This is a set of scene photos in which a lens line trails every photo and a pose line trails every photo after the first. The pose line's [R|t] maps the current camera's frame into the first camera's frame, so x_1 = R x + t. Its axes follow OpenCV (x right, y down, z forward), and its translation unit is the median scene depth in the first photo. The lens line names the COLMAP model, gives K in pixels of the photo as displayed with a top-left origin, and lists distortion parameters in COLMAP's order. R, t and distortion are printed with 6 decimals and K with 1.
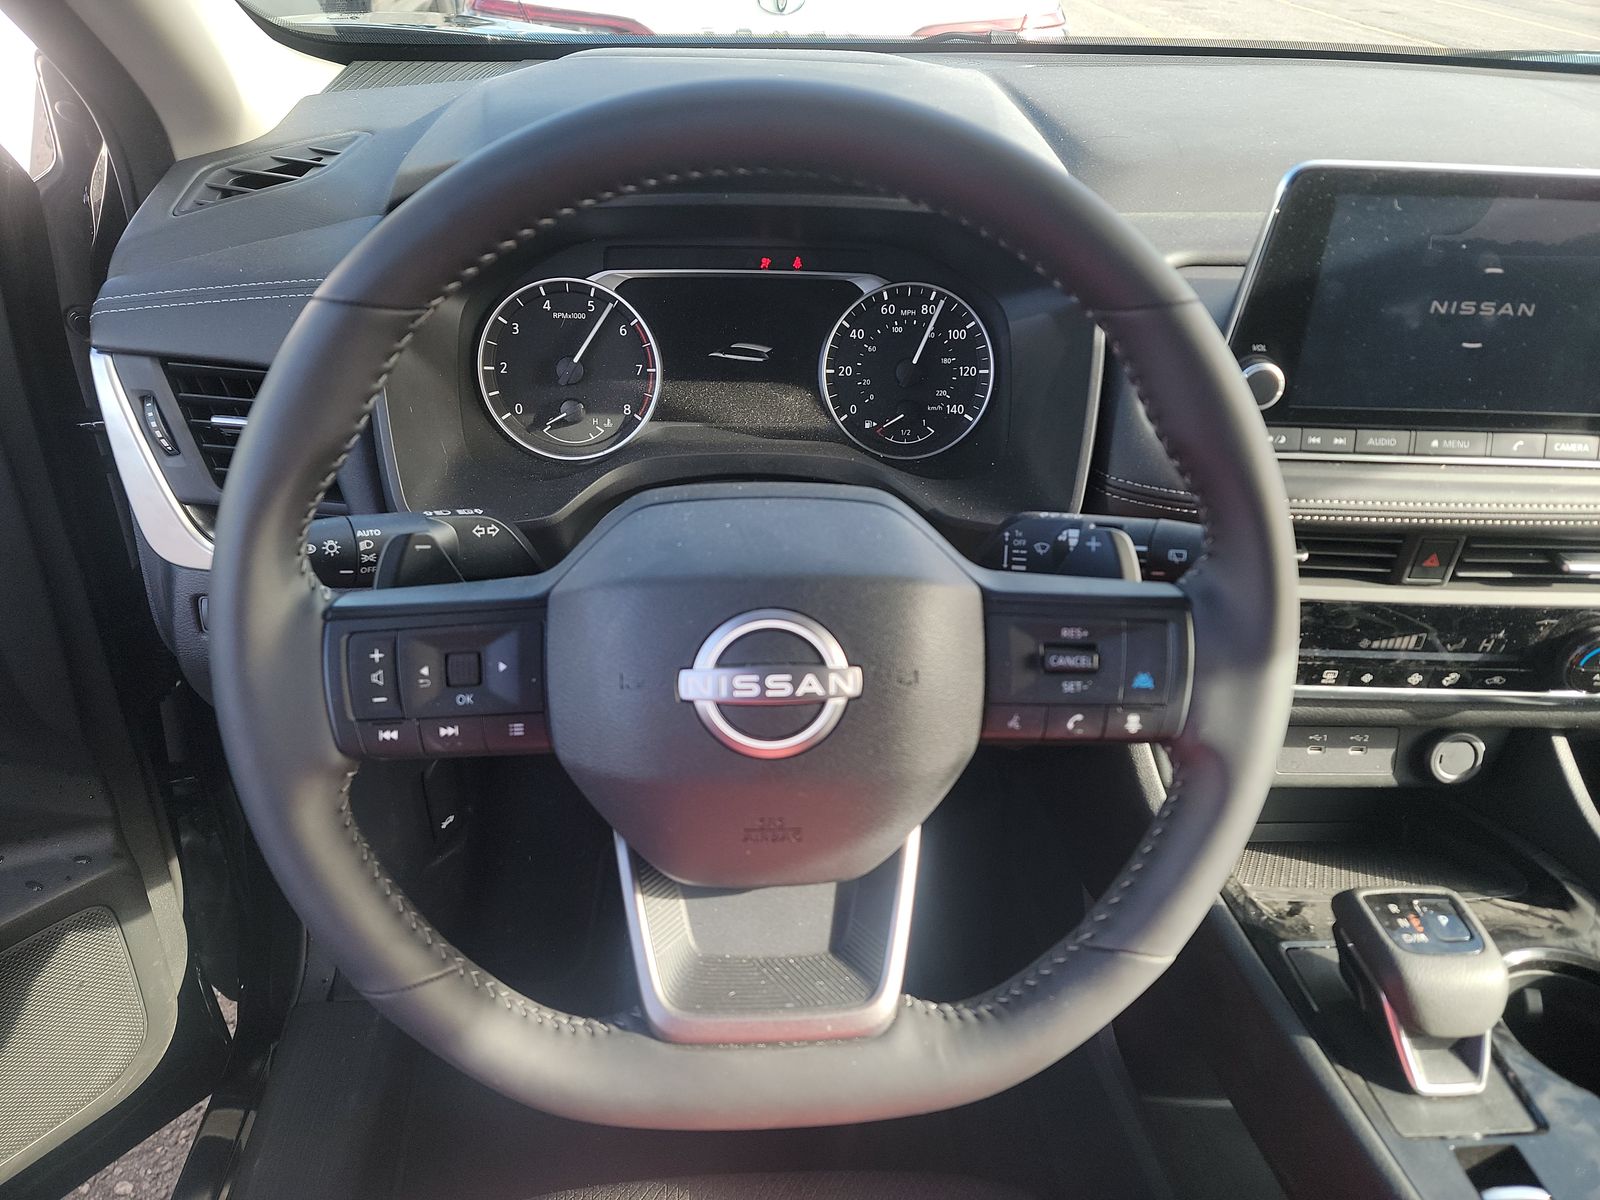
lens RADIAL K [[1113.9, 0, 796.7], [0, 1113.9, 612.2], [0, 0, 1]] dist [0.065689, -0.022644]
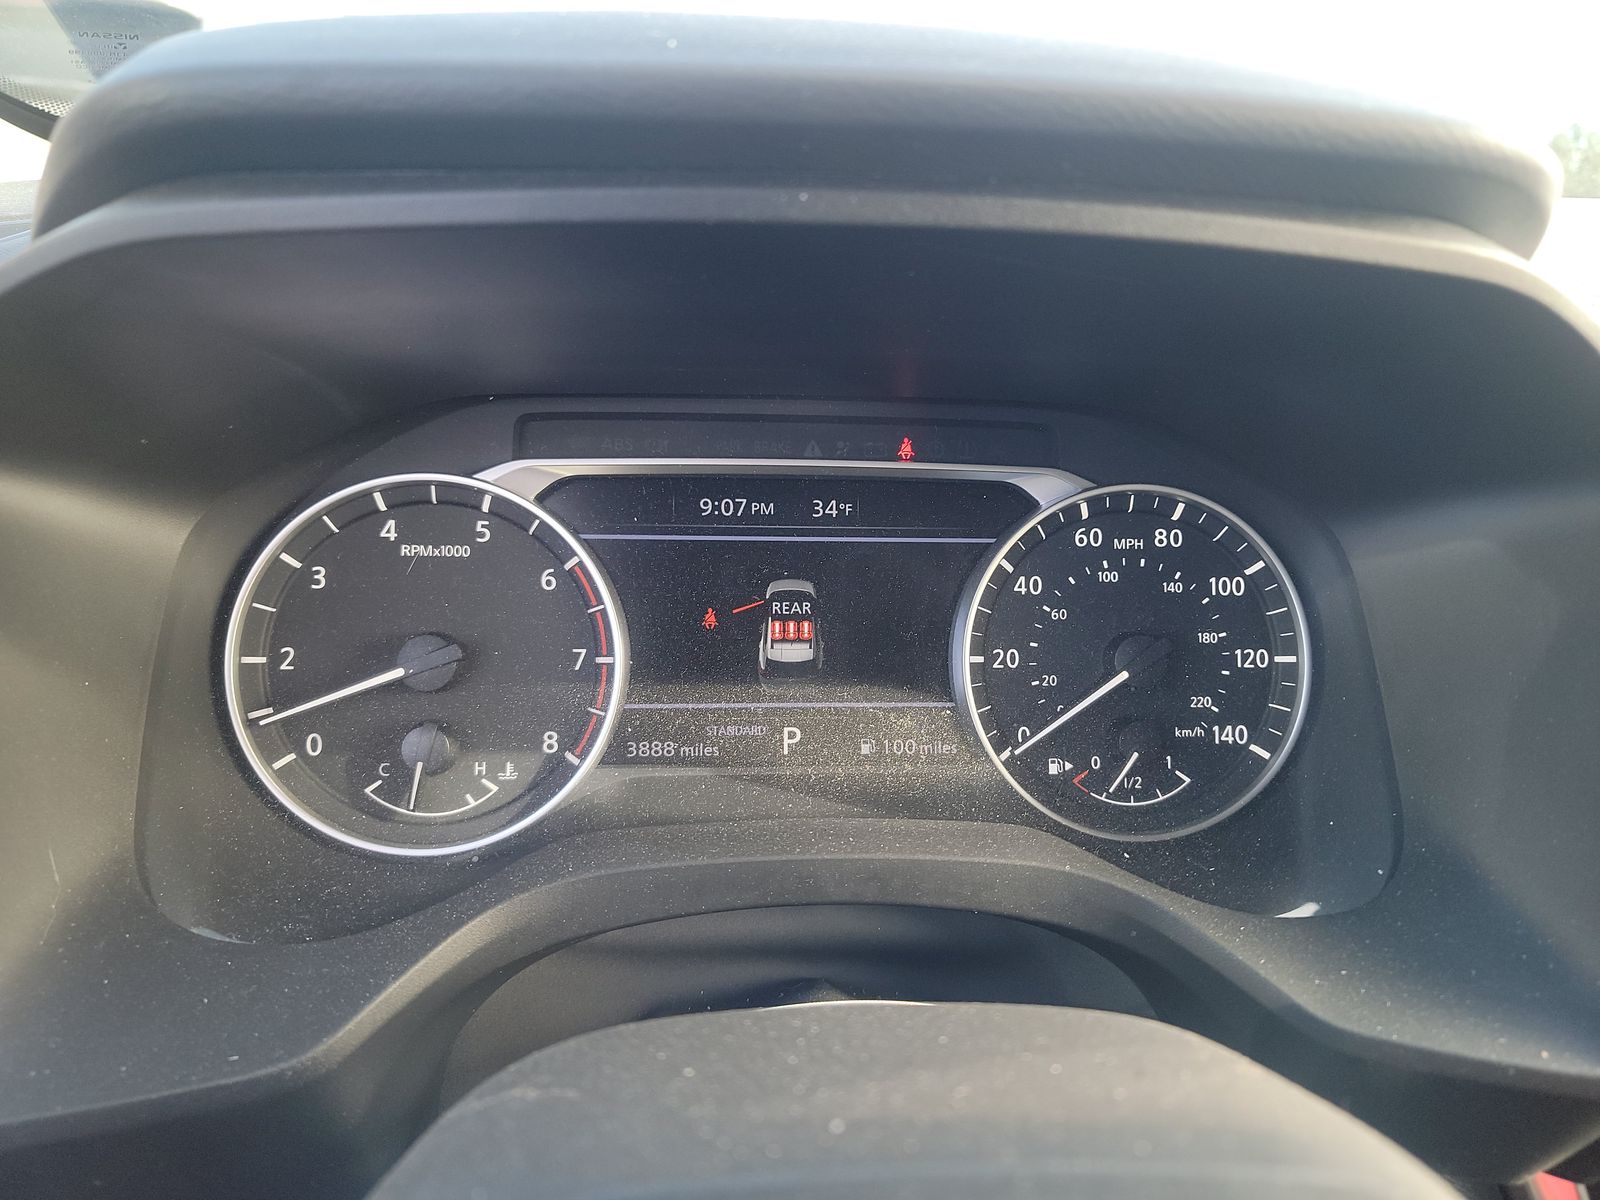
lens RADIAL K [[1113.9, 0, 810.4], [0, 1113.9, 599.4], [0, 0, 1]] dist [0.065689, -0.022644]
pose [[0.999758, -0.003143, 0.021794, -0.052168], [0.008279, 0.970785, -0.239808, -0.124645], [-0.020404, 0.239930, 0.970576, 0.522396]]
